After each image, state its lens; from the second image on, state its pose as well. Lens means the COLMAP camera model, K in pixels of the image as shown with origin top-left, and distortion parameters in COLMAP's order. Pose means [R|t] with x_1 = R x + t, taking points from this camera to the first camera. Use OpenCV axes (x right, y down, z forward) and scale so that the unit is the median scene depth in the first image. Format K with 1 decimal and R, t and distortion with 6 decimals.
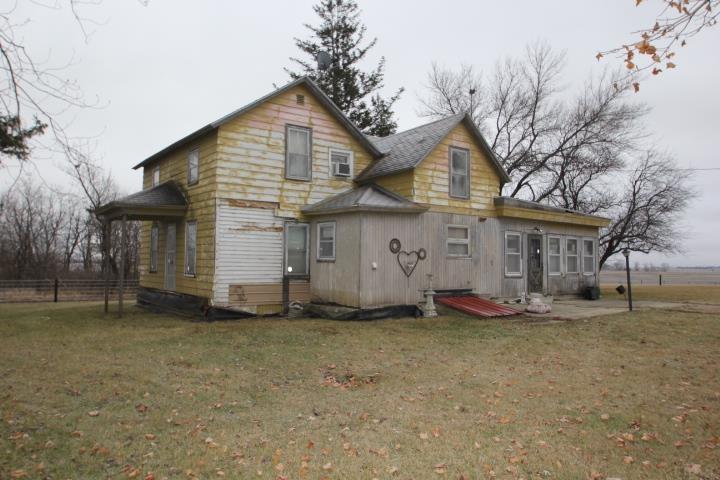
lens RADIAL K [[520.2, 0, 360.9], [0, 520.2, 233.6], [0, 0, 1]] dist [-0.034600, -0.000699]
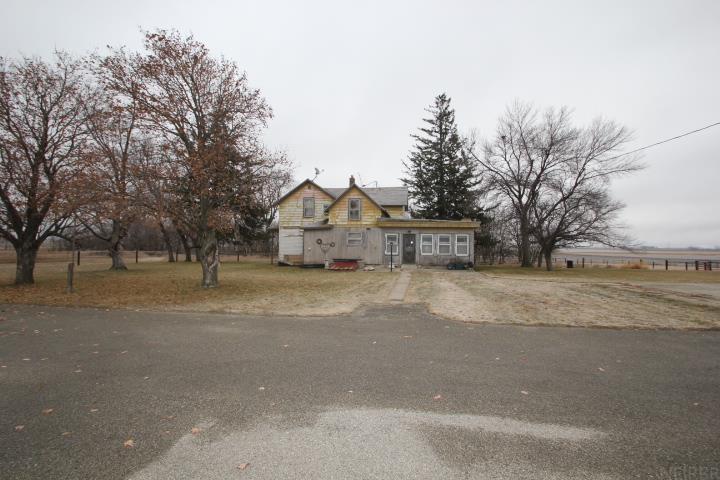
lens RADIAL K [[337.8, 0, 357.9], [0, 337.8, 240.0], [0, 0, 1]] dist [-0.002281, -0.007230]
pose [[0.686049, -0.011439, -0.727465, 1.345717], [0.036835, 0.999140, 0.019028, -0.009099], [0.726622, -0.039850, 0.685881, -0.035976]]
